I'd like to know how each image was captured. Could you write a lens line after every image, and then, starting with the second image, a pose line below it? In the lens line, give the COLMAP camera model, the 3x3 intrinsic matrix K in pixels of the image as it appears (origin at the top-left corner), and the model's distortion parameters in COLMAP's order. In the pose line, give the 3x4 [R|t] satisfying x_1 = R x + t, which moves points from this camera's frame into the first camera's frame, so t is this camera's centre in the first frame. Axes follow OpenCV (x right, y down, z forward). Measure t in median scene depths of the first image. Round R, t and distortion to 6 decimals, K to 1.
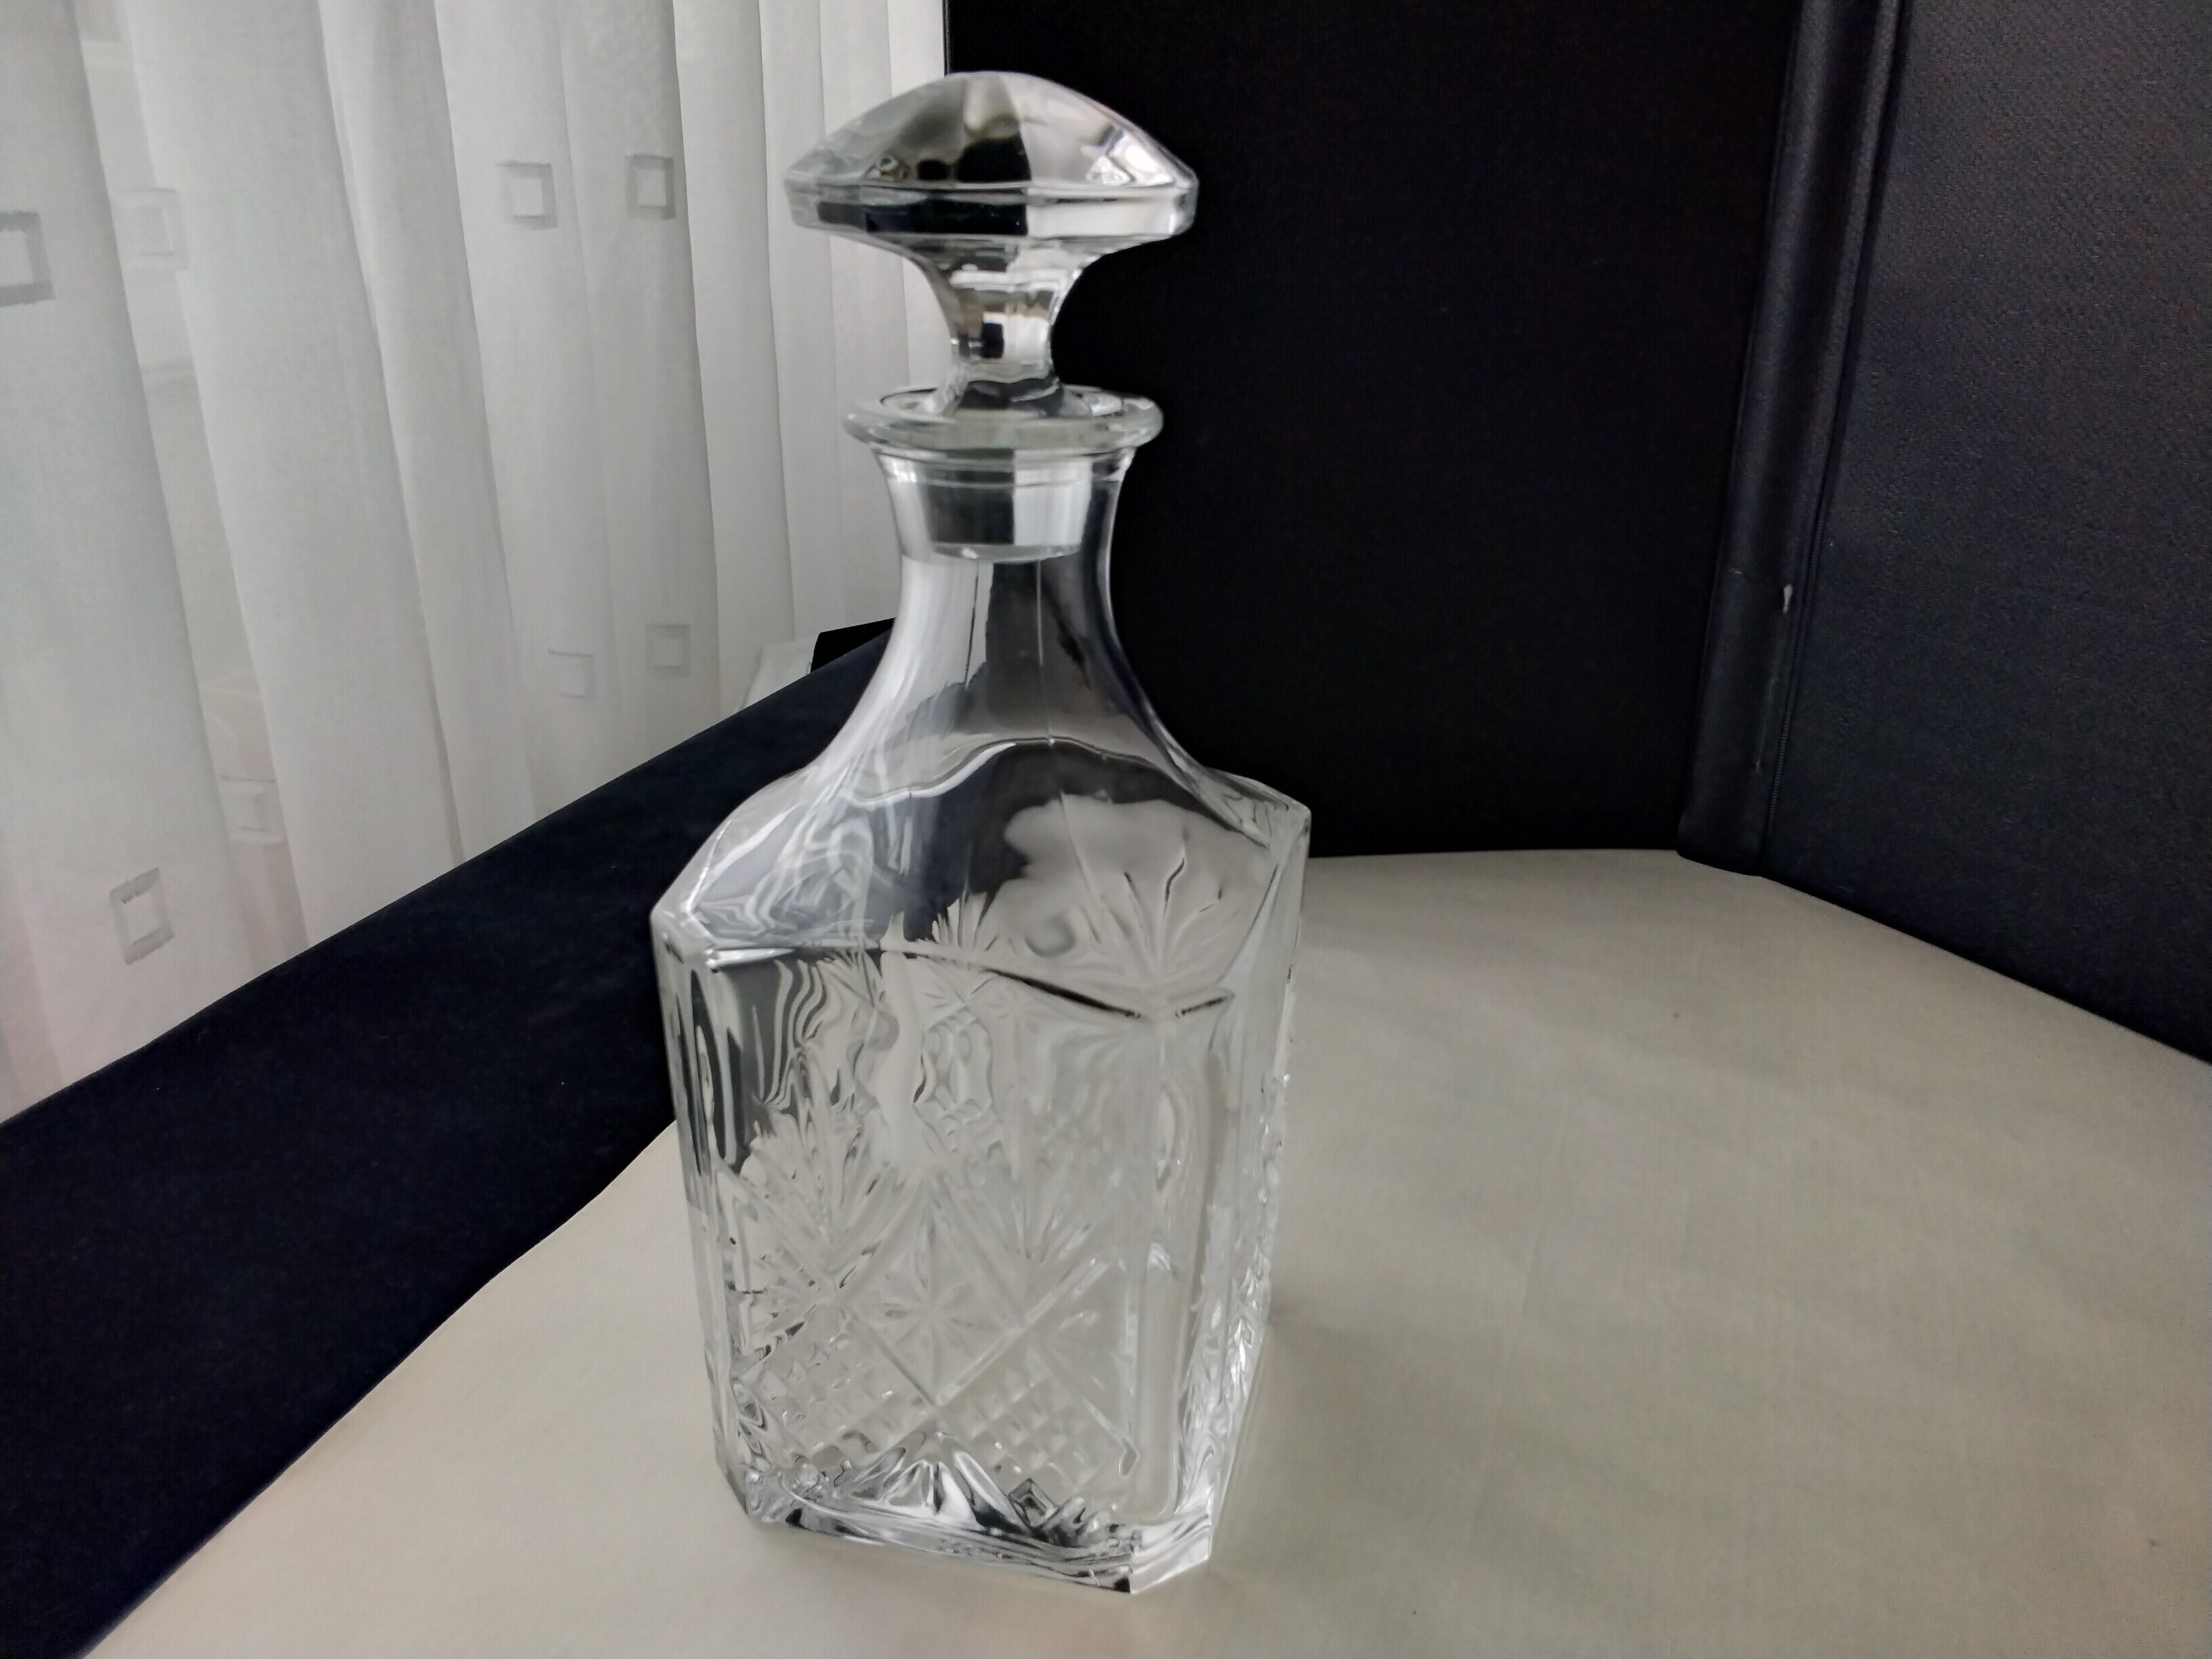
lens RADIAL K [[1765.8, 0, 1106.0], [0, 1765.8, 829.5], [0, 0, 1]] dist [0.007714, -0.037337]
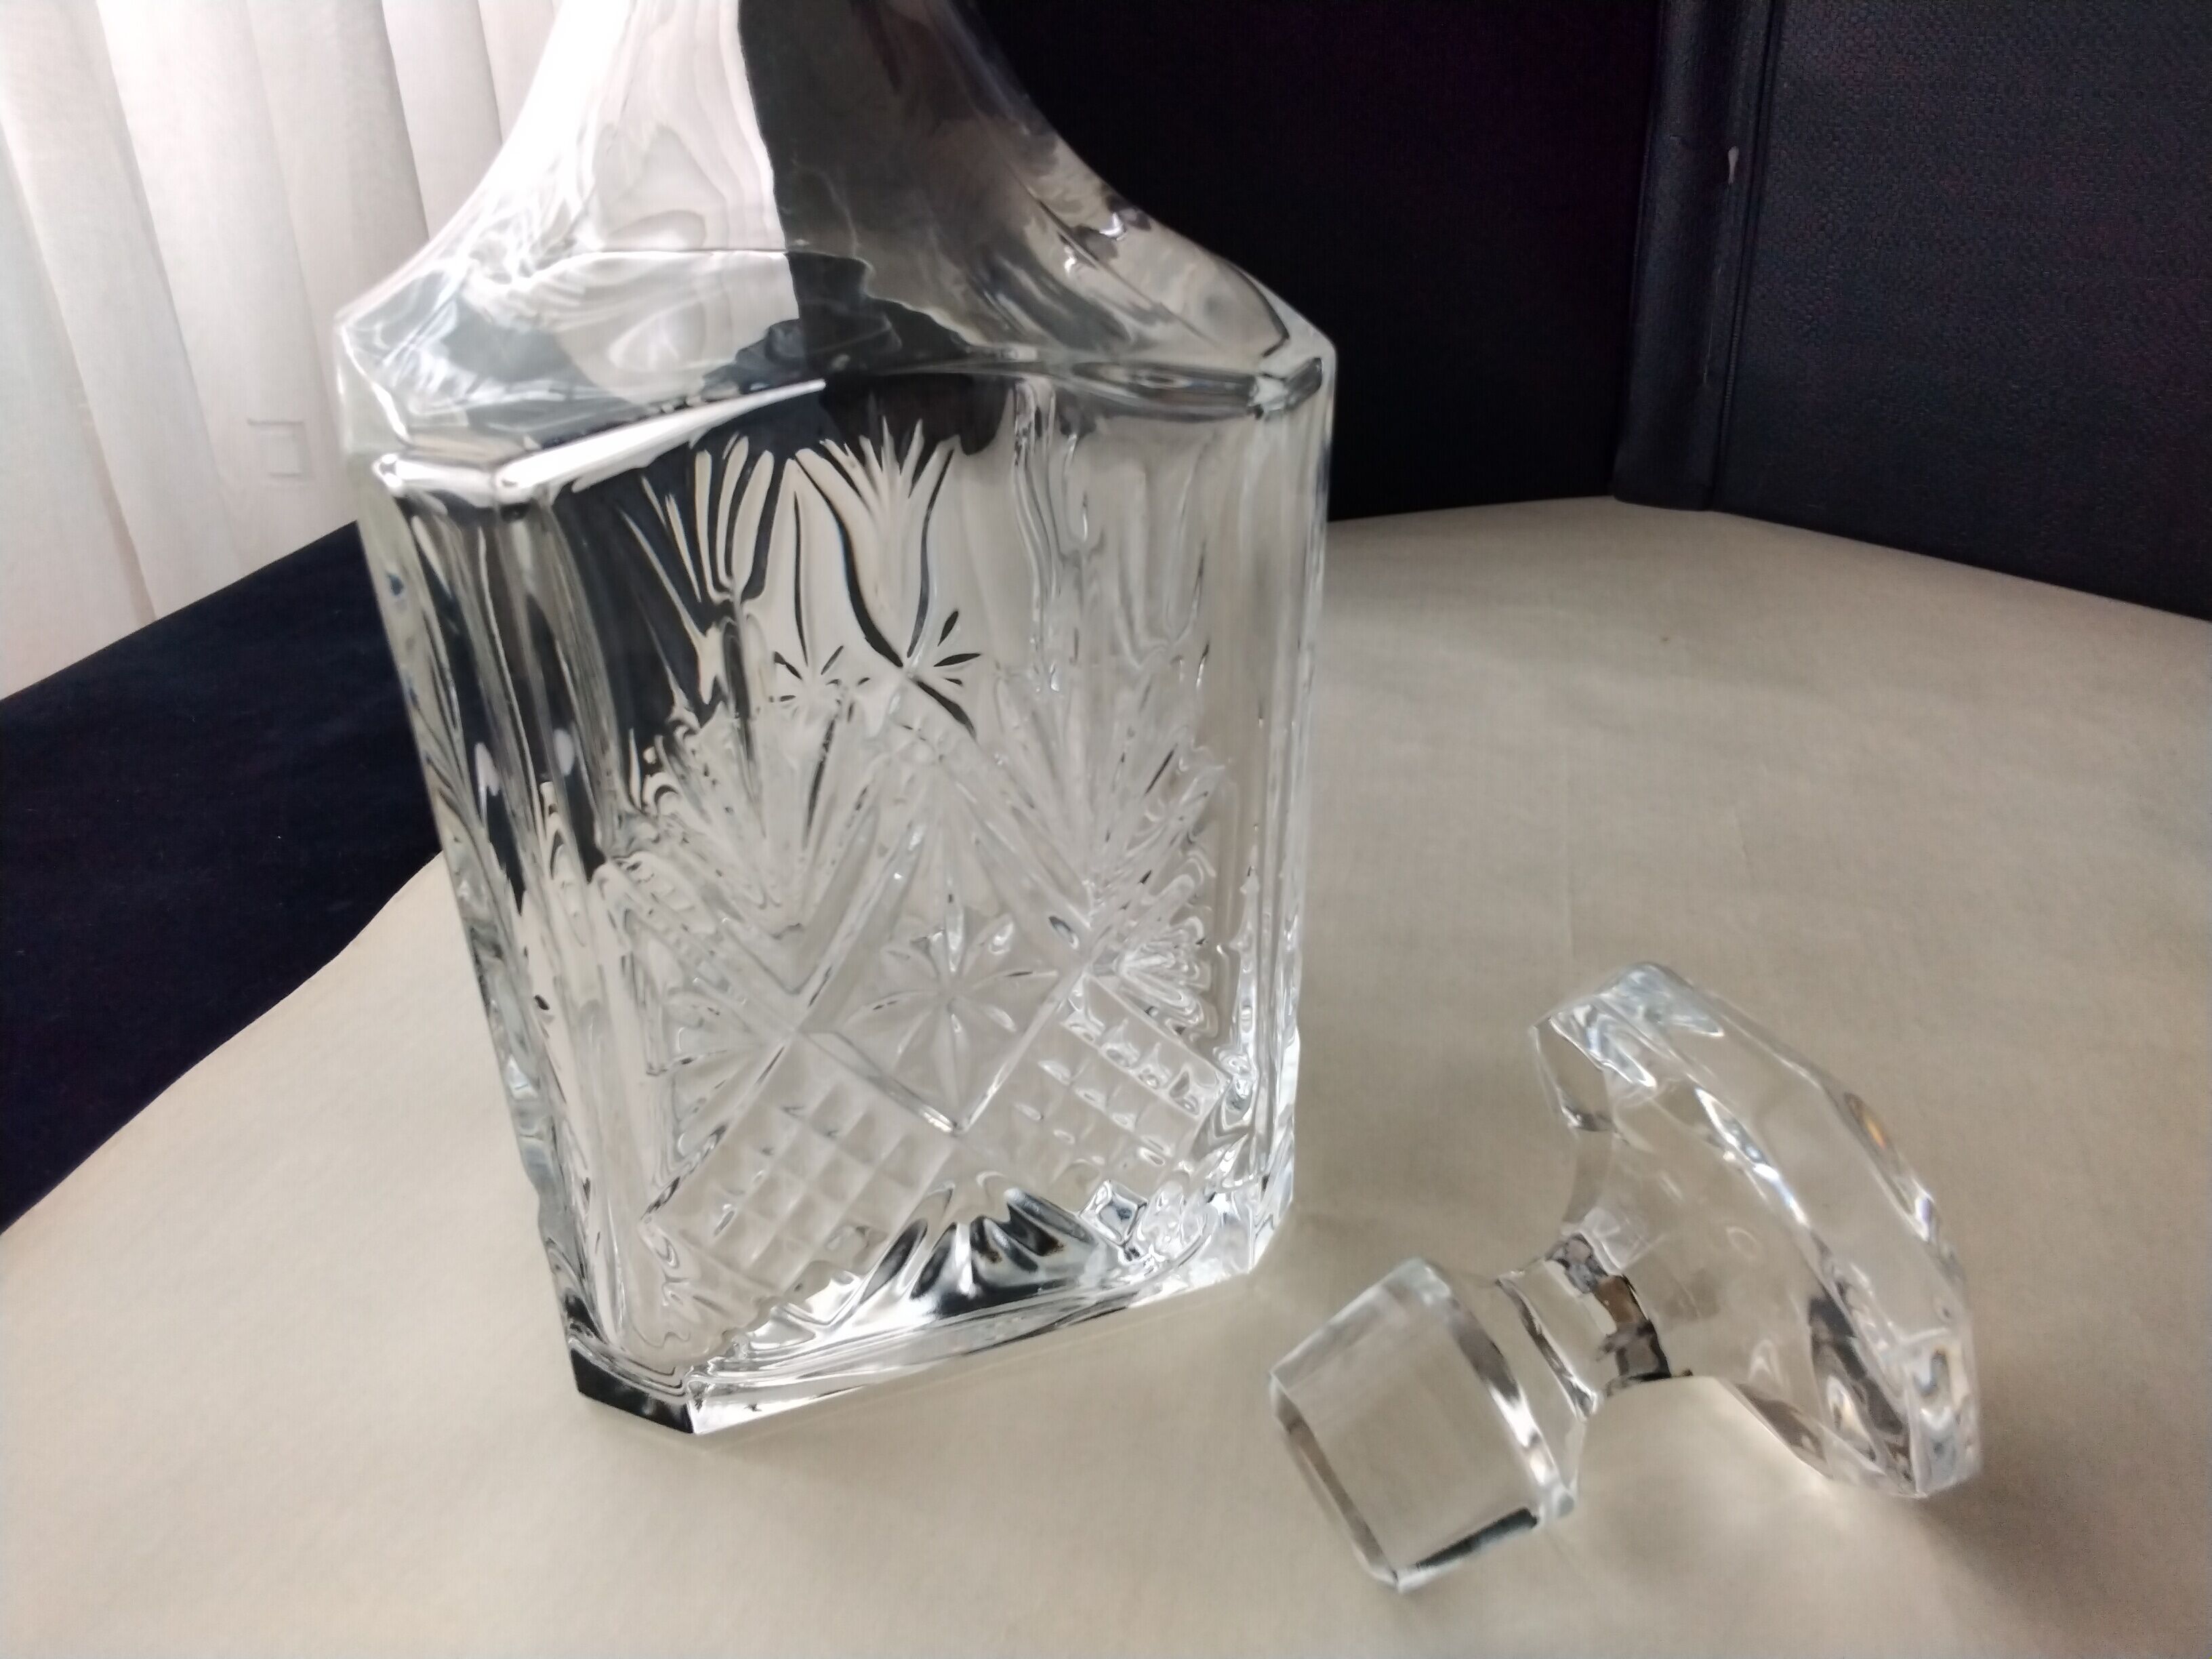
lens RADIAL K [[1765.8, 0, 1106.0], [0, 1765.8, 829.5], [0, 0, 1]] dist [0.007714, -0.037337]
pose [[0.989573, -0.095655, 0.107686, -0.033807], [0.088034, 0.993407, 0.073433, 0.097167], [-0.114000, -0.063187, 0.991469, 0.173234]]
